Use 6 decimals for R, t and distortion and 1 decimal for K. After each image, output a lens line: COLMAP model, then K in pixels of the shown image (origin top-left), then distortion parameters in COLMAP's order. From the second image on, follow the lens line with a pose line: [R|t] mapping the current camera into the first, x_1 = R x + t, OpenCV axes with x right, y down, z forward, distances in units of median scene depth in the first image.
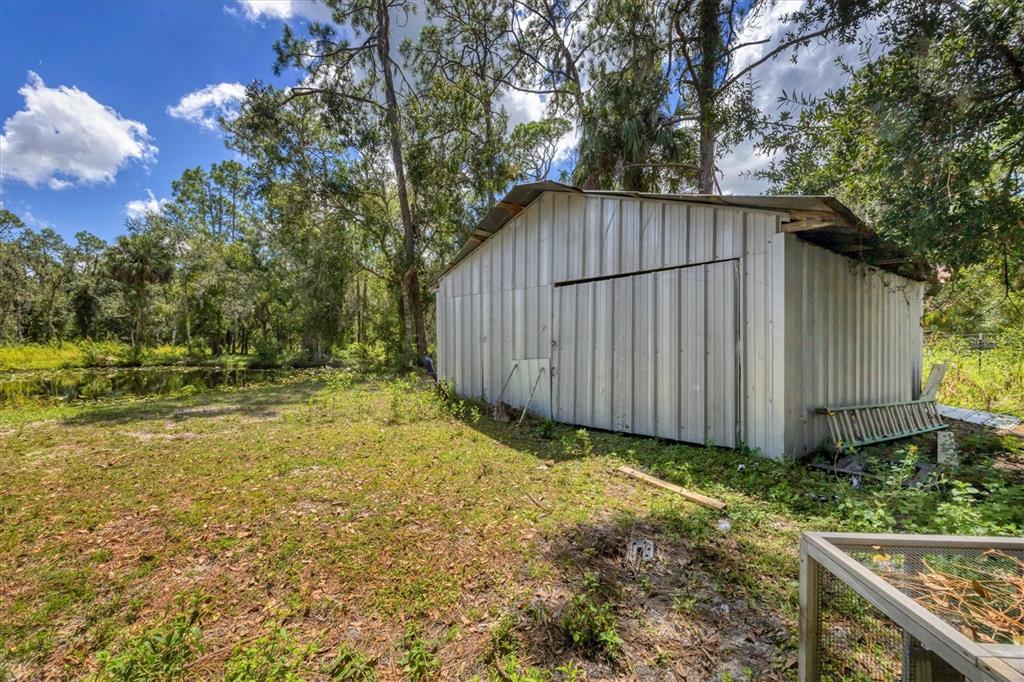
lens RADIAL K [[398.9, 0, 512.9], [0, 398.9, 342.2], [0, 0, 1]] dist [0.003308, 0.000488]
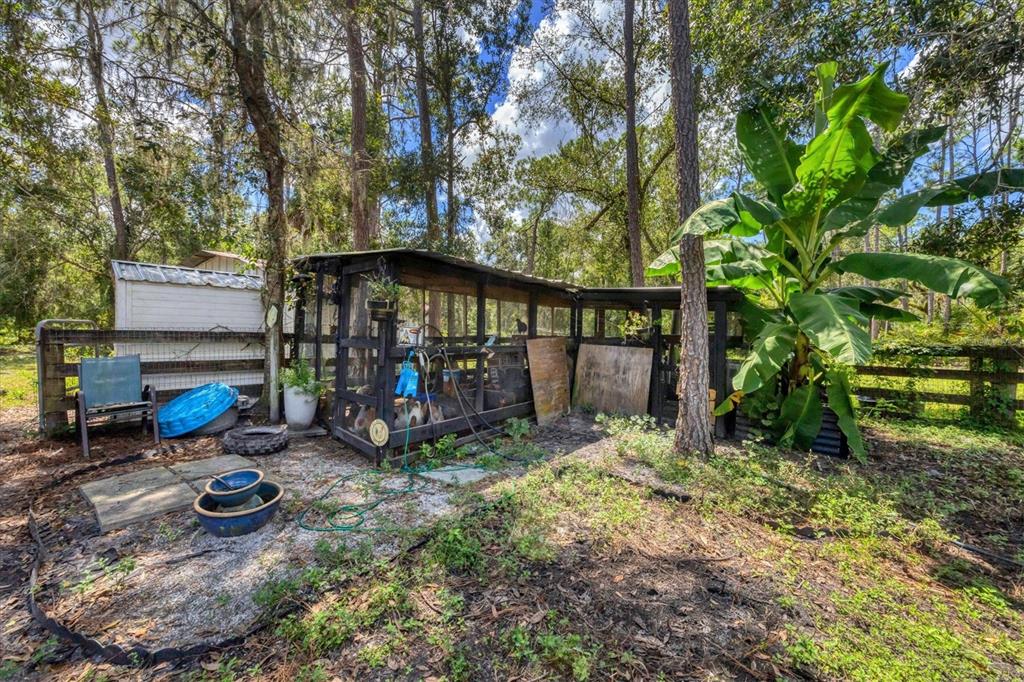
lens RADIAL K [[398.9, 0, 509.8], [0, 398.9, 336.2], [0, 0, 1]] dist [0.003308, 0.000488]
pose [[0.859788, 0.024125, 0.510082, 0.126716], [-0.026602, 0.999643, -0.002439, -0.003608], [-0.509958, -0.011472, 0.860123, -0.599949]]
